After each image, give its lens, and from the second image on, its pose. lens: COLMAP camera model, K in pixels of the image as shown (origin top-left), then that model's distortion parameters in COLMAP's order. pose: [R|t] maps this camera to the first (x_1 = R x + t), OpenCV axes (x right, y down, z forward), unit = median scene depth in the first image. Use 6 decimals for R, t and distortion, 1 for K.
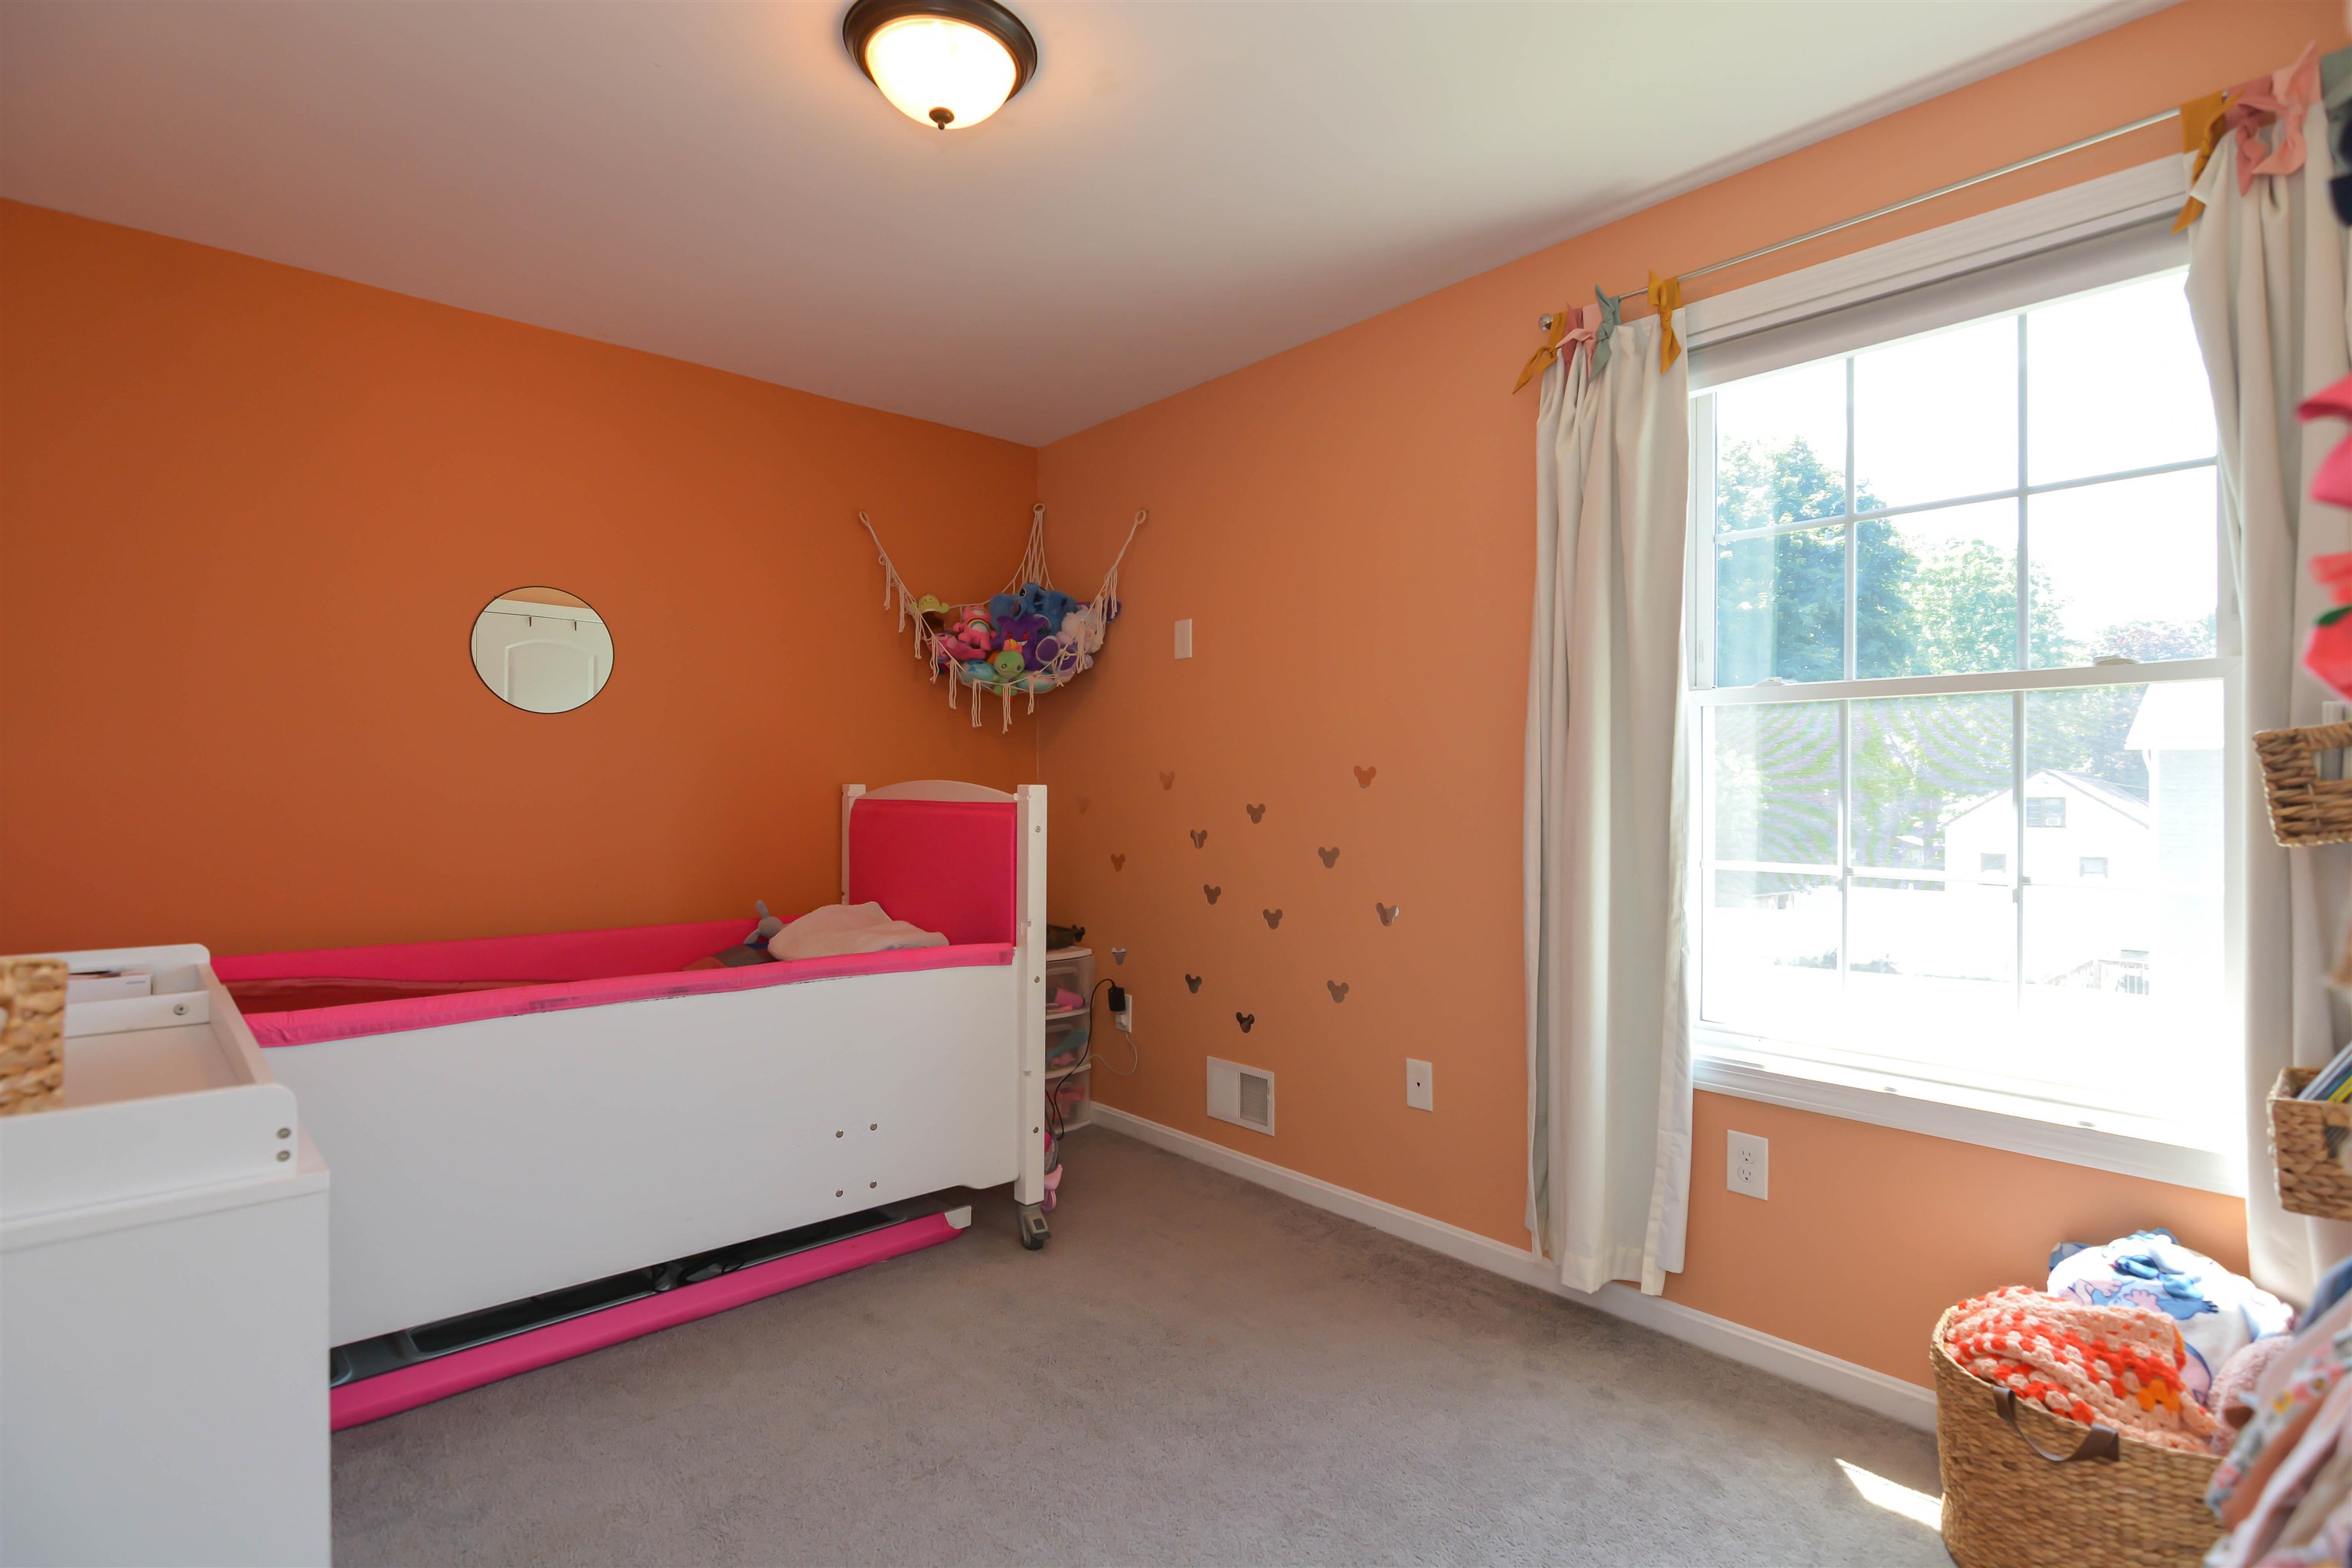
lens RADIAL K [[1130.8, 0, 1185.4], [0, 1130.8, 787.1], [0, 0, 1]] dist [0.002765, -0.007911]
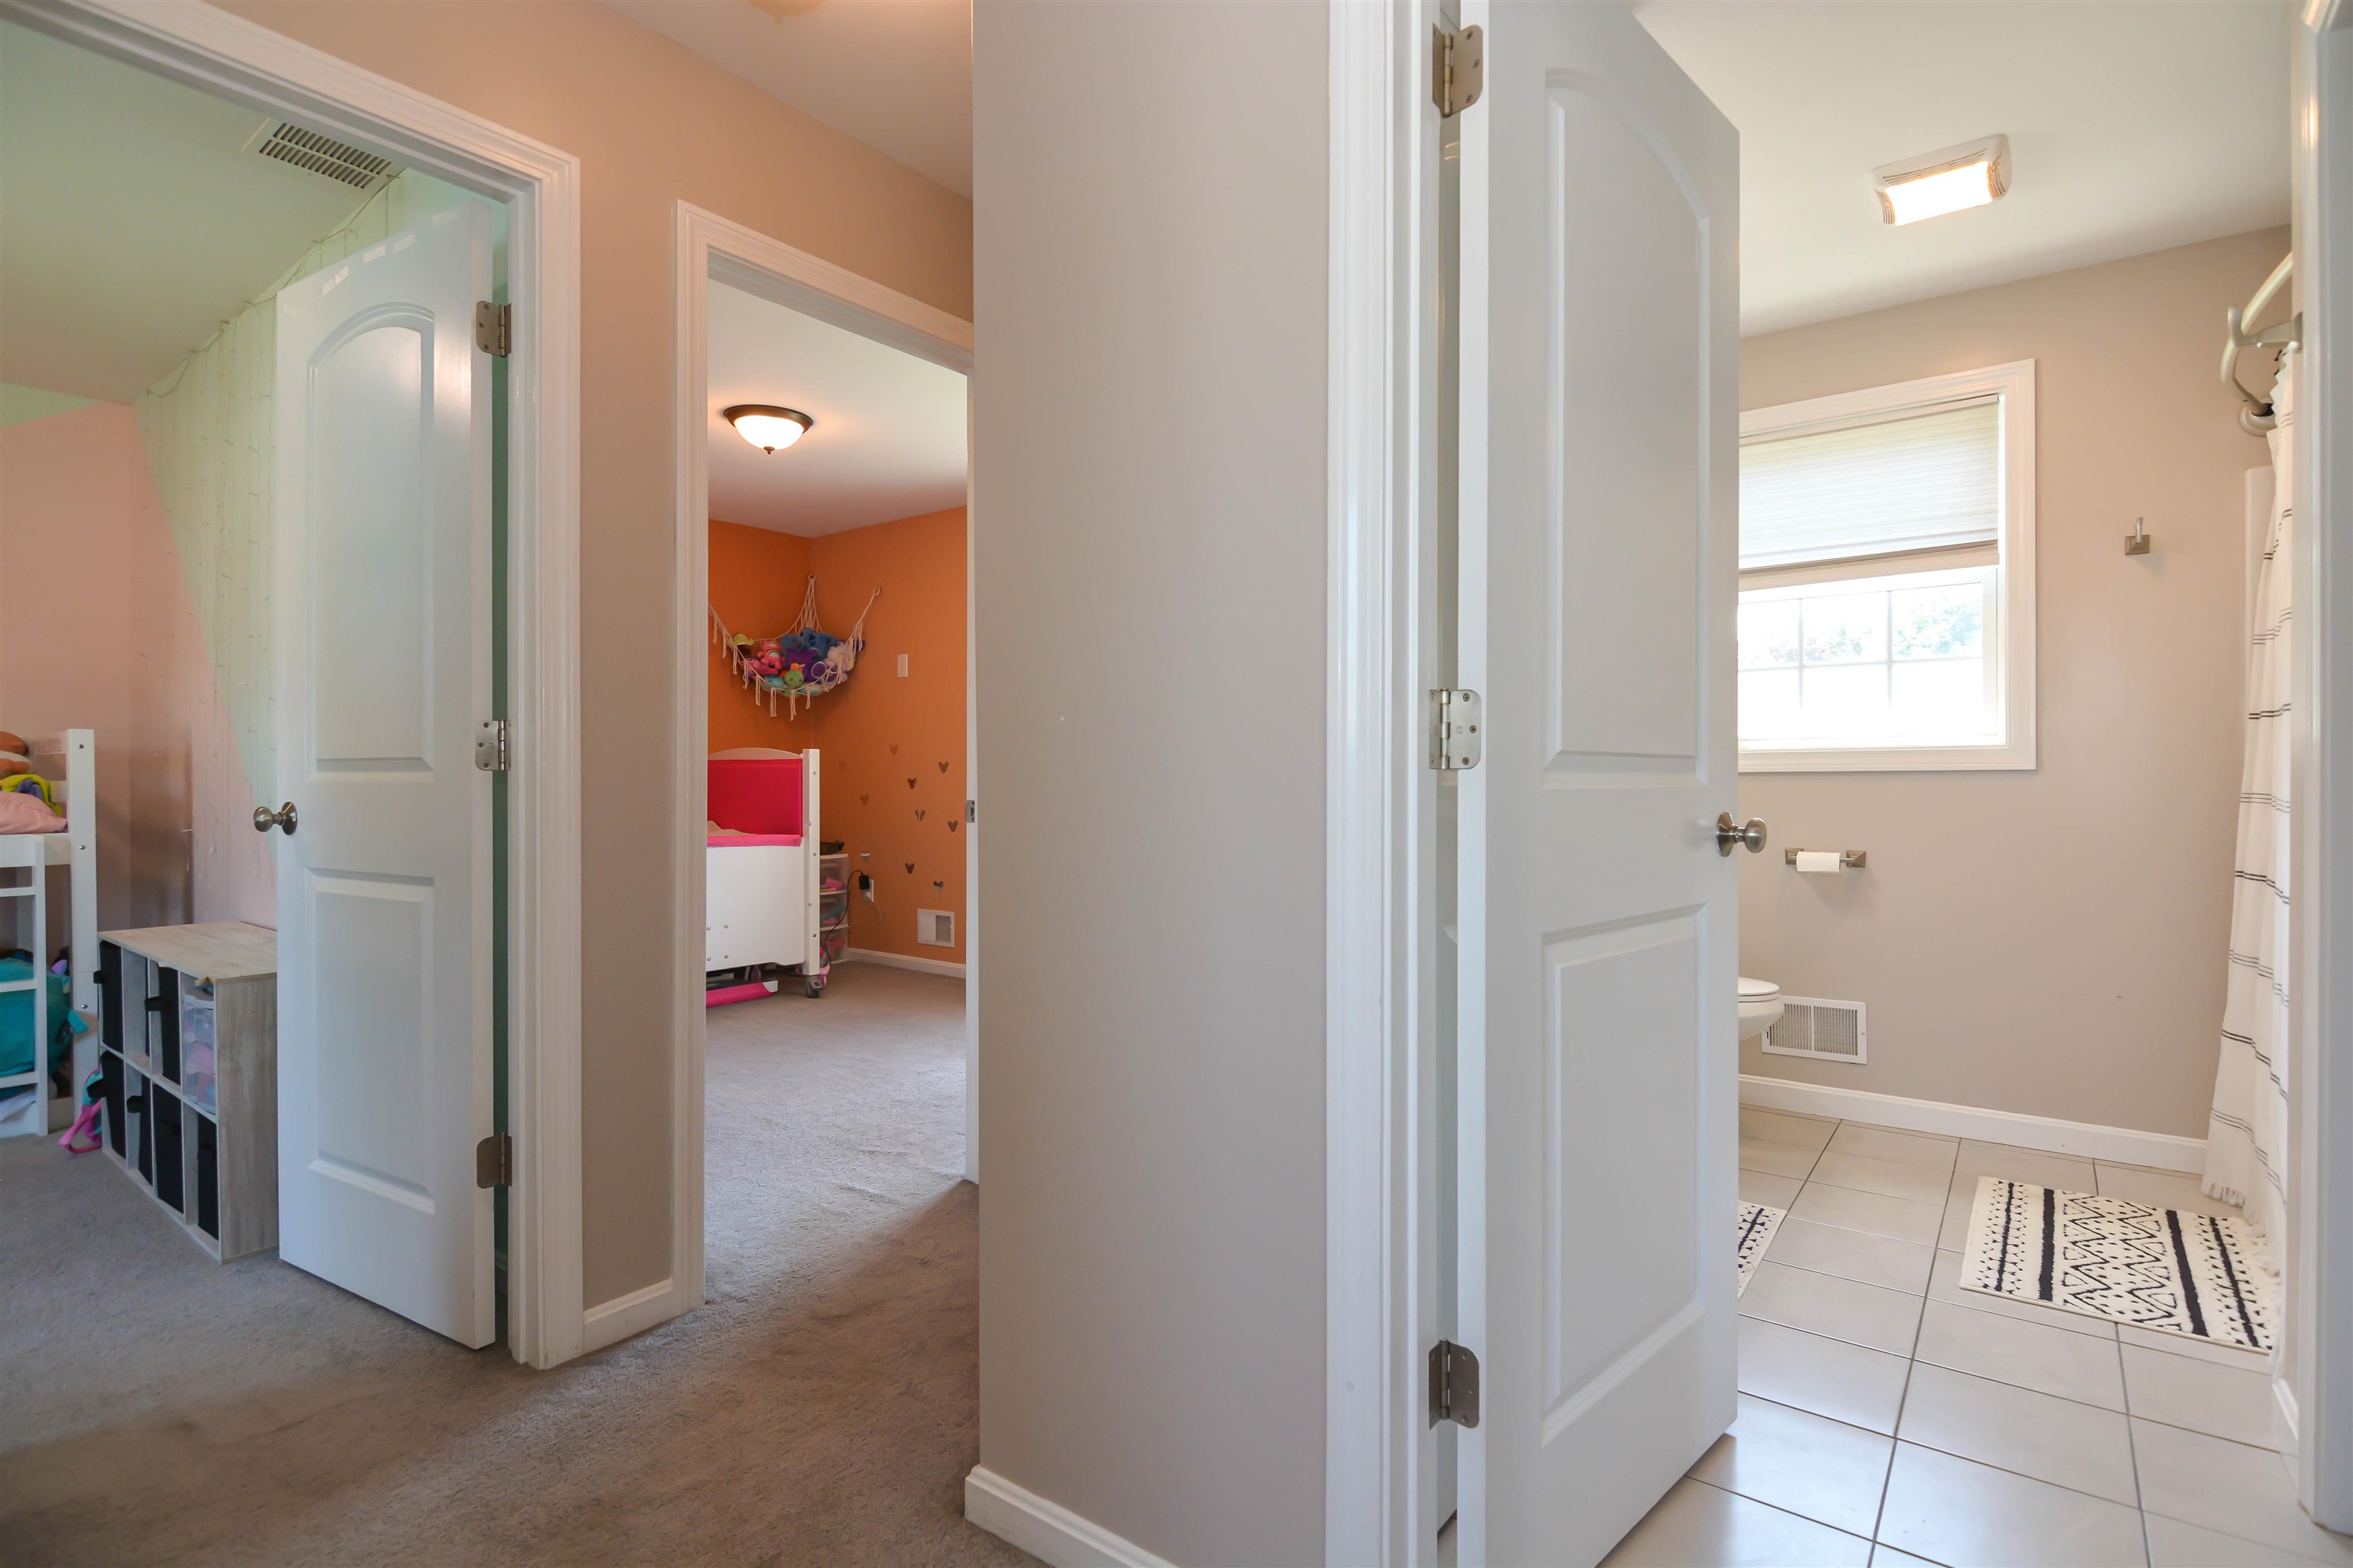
lens RADIAL K [[1131.4, 0, 1185.9], [0, 1131.4, 787.1], [0, 0, 1]] dist [0.002765, -0.007911]
pose [[0.981026, -0.006323, 0.193775, 0.080701], [0.004574, 0.999945, 0.009471, 0.035070], [-0.193824, -0.008405, 0.981000, -0.707613]]
